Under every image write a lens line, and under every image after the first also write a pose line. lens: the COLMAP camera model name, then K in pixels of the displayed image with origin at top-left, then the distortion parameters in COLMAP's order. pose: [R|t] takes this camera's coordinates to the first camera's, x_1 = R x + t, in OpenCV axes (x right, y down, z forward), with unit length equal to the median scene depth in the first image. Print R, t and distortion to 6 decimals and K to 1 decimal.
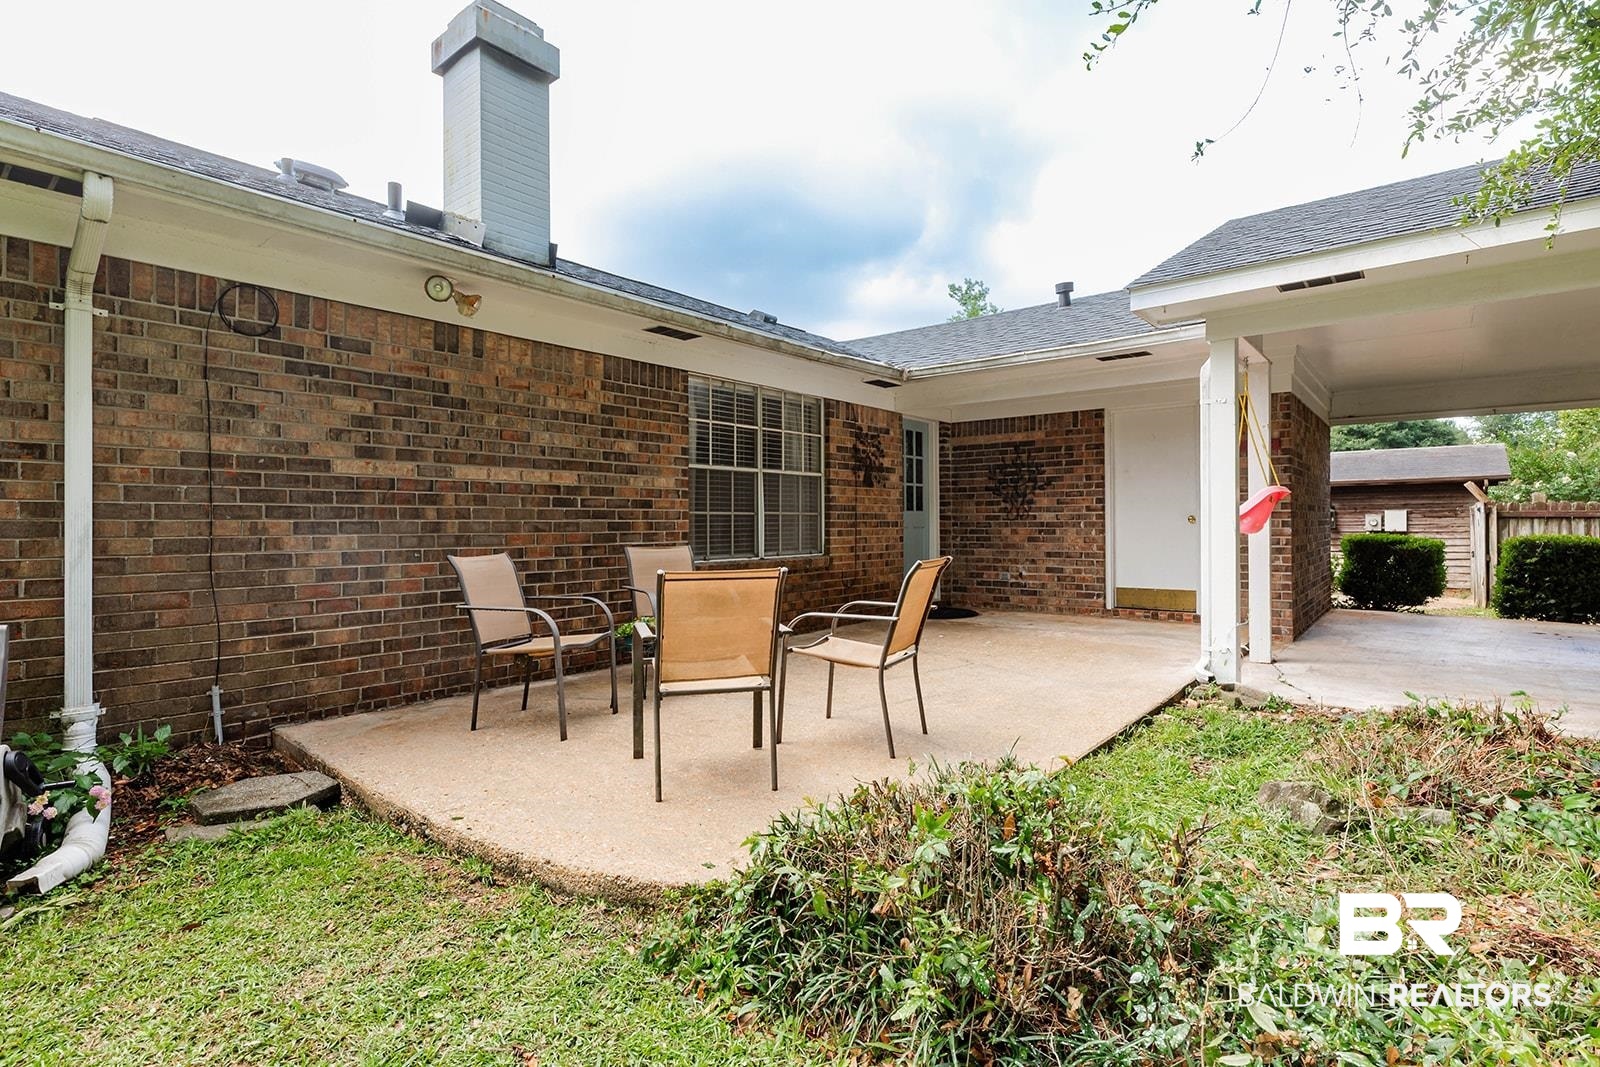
lens RADIAL K [[782.2, 0, 804.7], [0, 782.2, 528.0], [0, 0, 1]] dist [-0.002501, -0.000601]
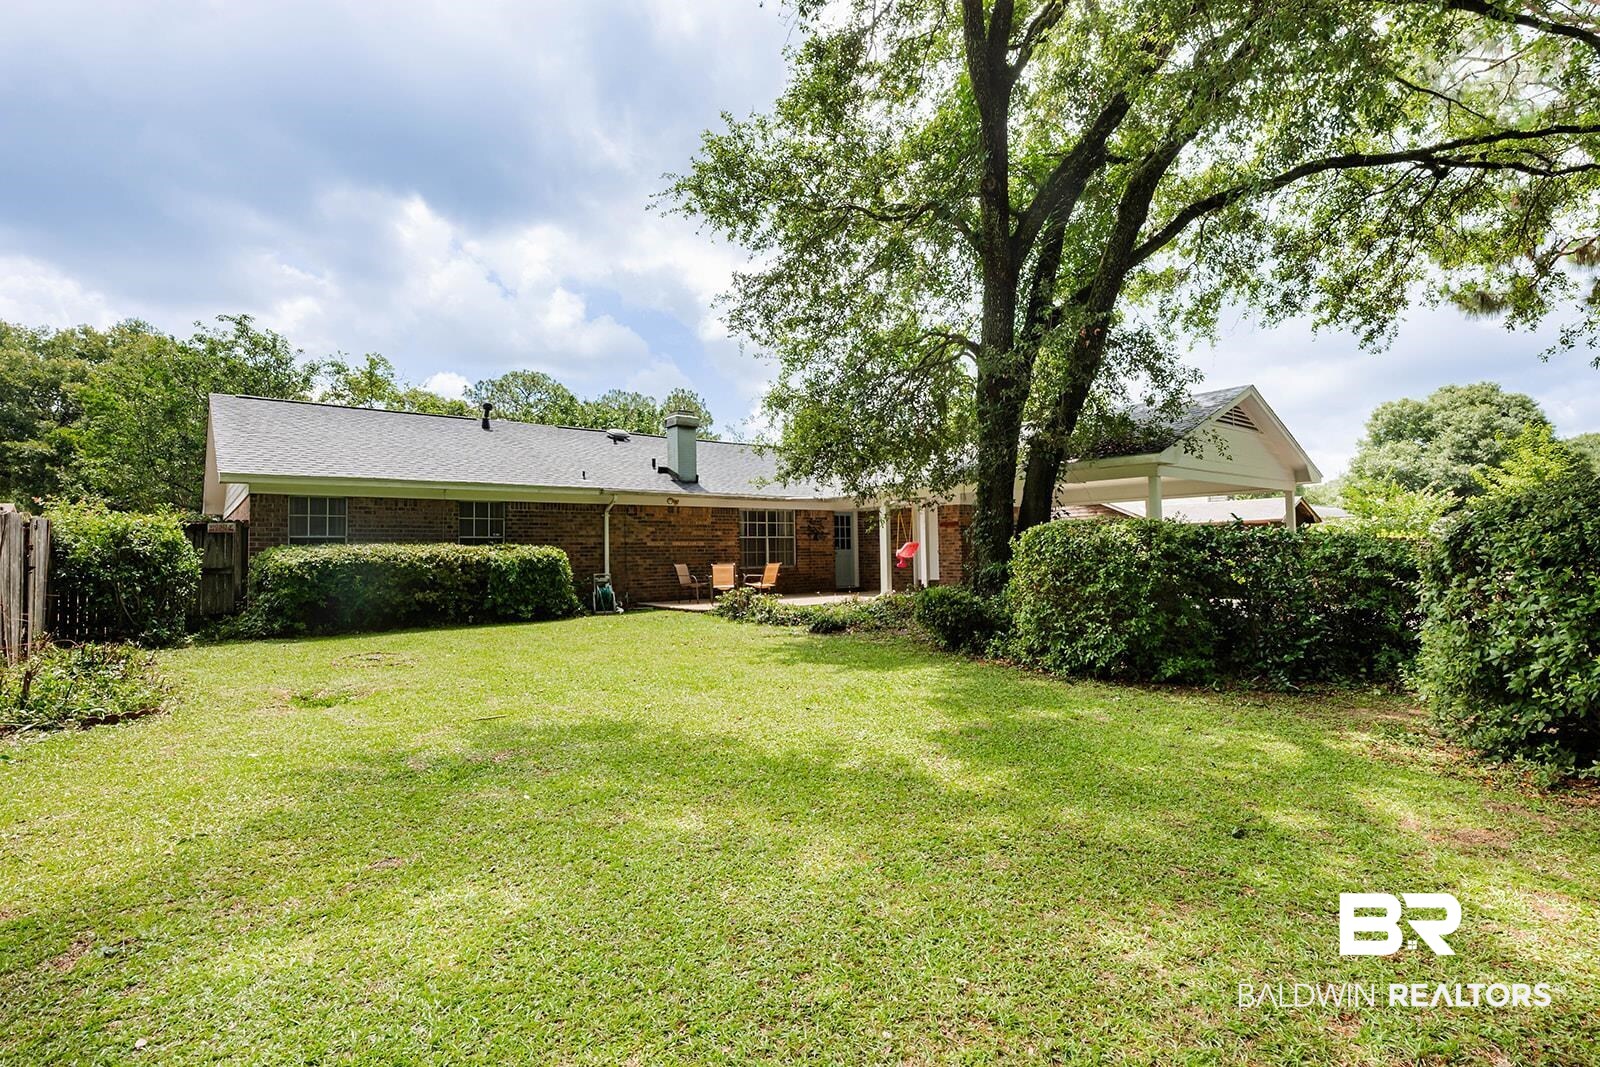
lens RADIAL K [[782.2, 0, 796.2], [0, 782.2, 537.4], [0, 0, 1]] dist [-0.002501, -0.000601]
pose [[0.976510, -0.007411, -0.215346, 0.885598], [0.003624, 0.999832, -0.017977, -0.025810], [0.215443, 0.016774, 0.976372, -2.385173]]
